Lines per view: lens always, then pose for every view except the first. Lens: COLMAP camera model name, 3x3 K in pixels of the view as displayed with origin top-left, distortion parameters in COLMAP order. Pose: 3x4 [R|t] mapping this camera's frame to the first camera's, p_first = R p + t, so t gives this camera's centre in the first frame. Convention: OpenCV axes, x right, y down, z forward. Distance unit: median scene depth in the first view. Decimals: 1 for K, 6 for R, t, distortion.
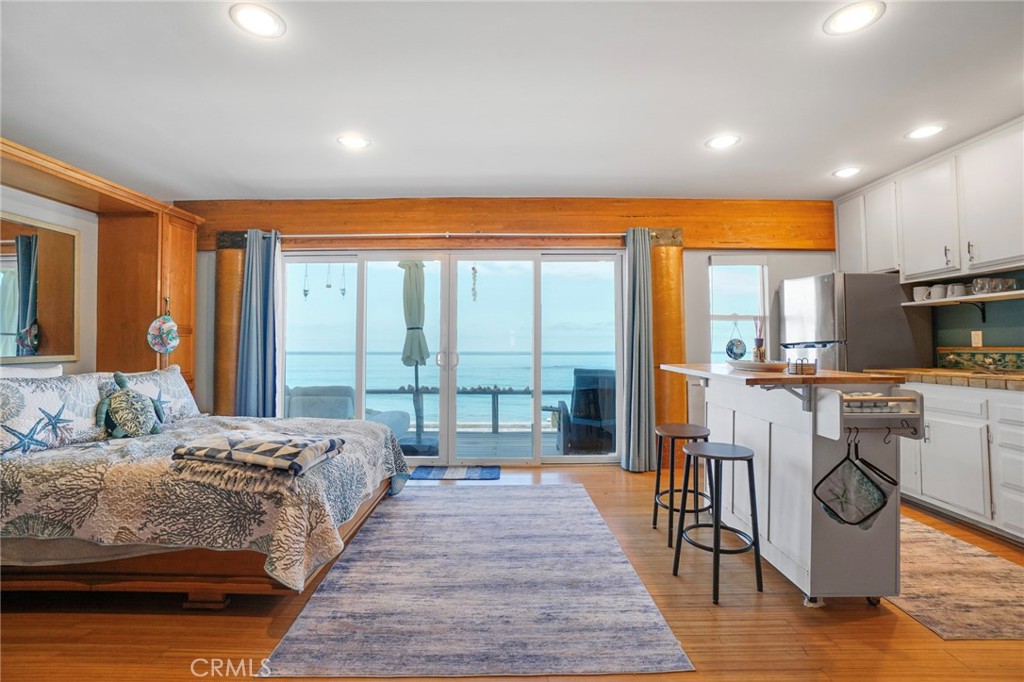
lens RADIAL K [[451.8, 0, 512.0], [0, 451.8, 341.0], [0, 0, 1]] dist [-0.050223, 0.017495]
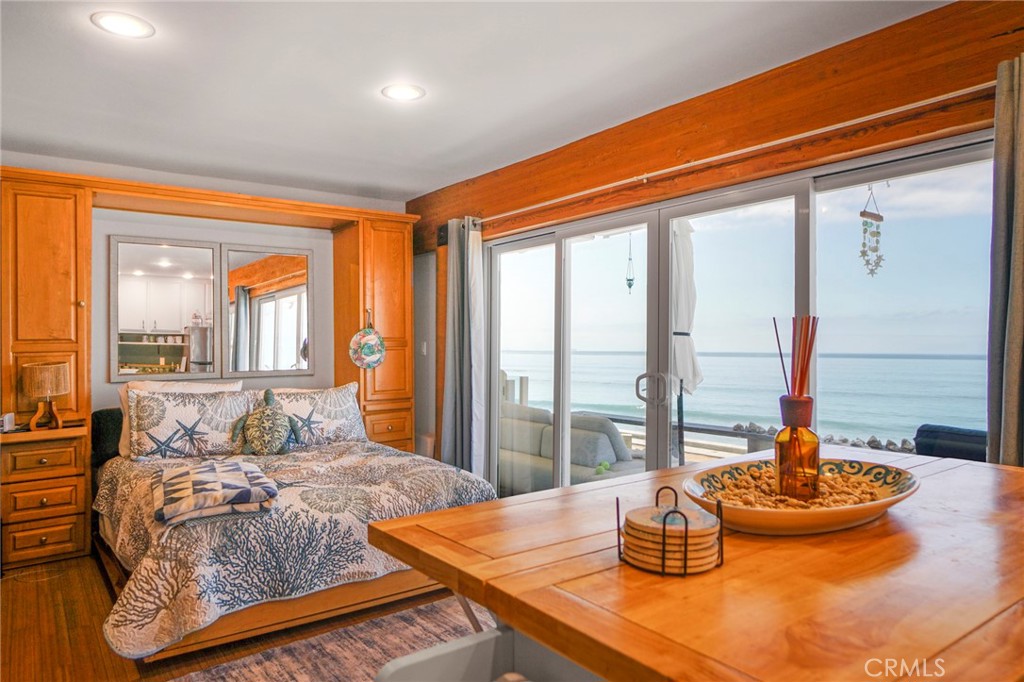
lens RADIAL K [[656.9, 0, 514.3], [0, 656.9, 335.6], [0, 0, 1]] dist [-0.005687, 0.029567]
pose [[0.614142, -0.013958, -0.789072, 0.755295], [0.009948, 0.999901, -0.009945, -0.038693], [0.789133, -0.001742, 0.614220, 0.581659]]
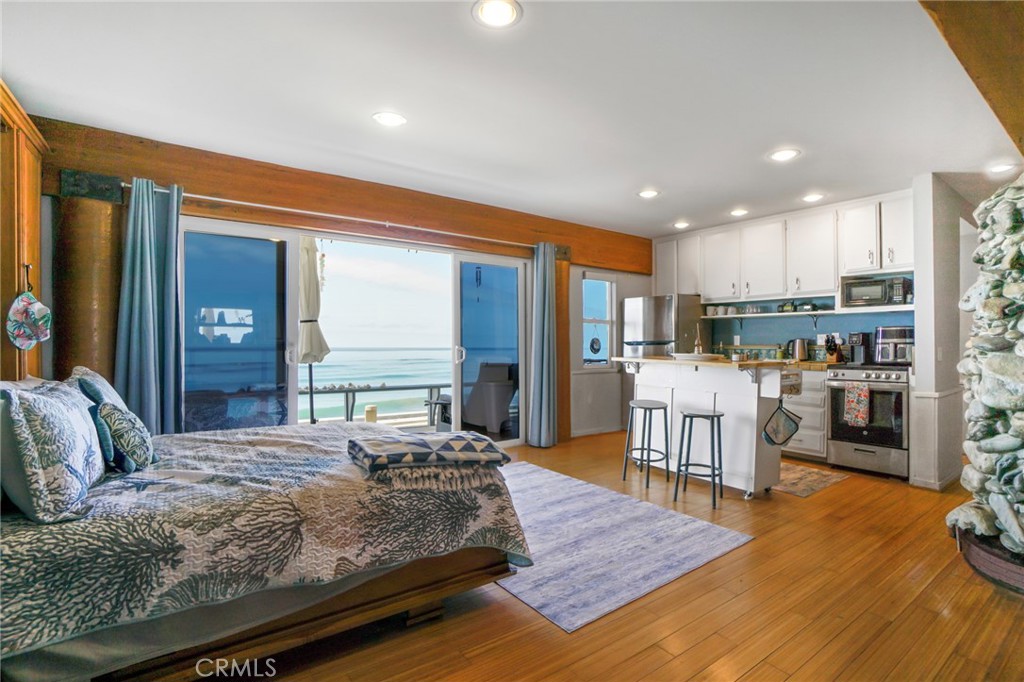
lens RADIAL K [[458.3, 0, 513.1], [0, 458.3, 357.1], [0, 0, 1]] dist [-0.031254, 0.000378]
pose [[0.821358, -0.011340, 0.570301, -0.851257], [-0.014303, 0.999079, 0.040465, 0.001896], [-0.570234, -0.041393, 0.820439, 0.089366]]
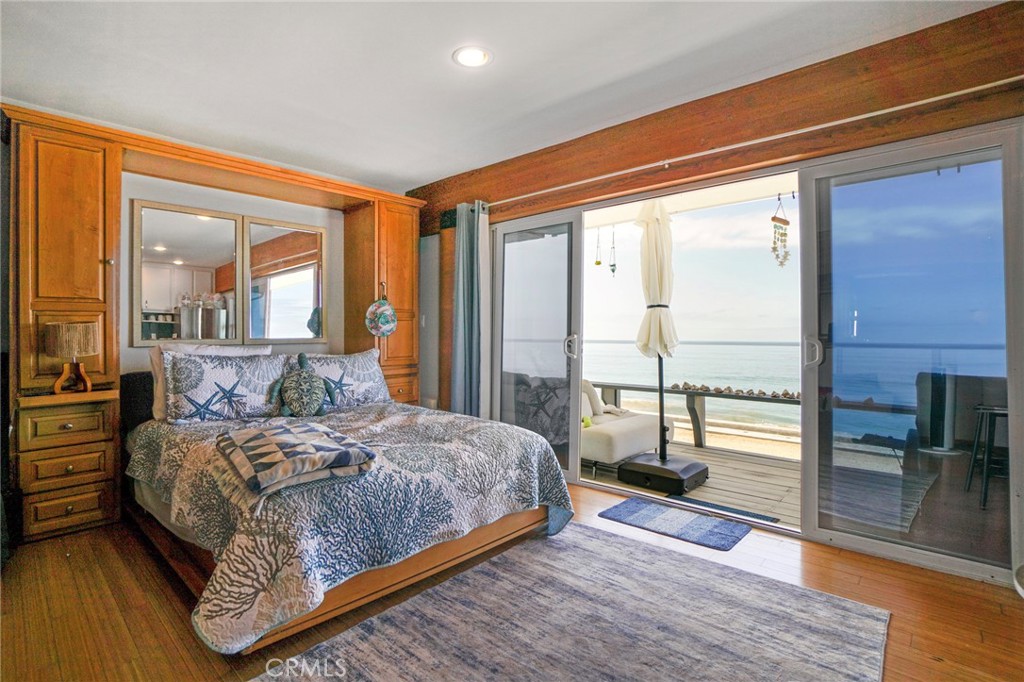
lens RADIAL K [[495.1, 0, 514.1], [0, 495.1, 329.3], [0, 0, 1]] dist [-0.054685, 0.026659]
pose [[0.745900, -0.005726, -0.666033, 0.304147], [0.005472, 0.999982, -0.002469, 0.021378], [0.666035, -0.001802, 0.745918, 0.524202]]
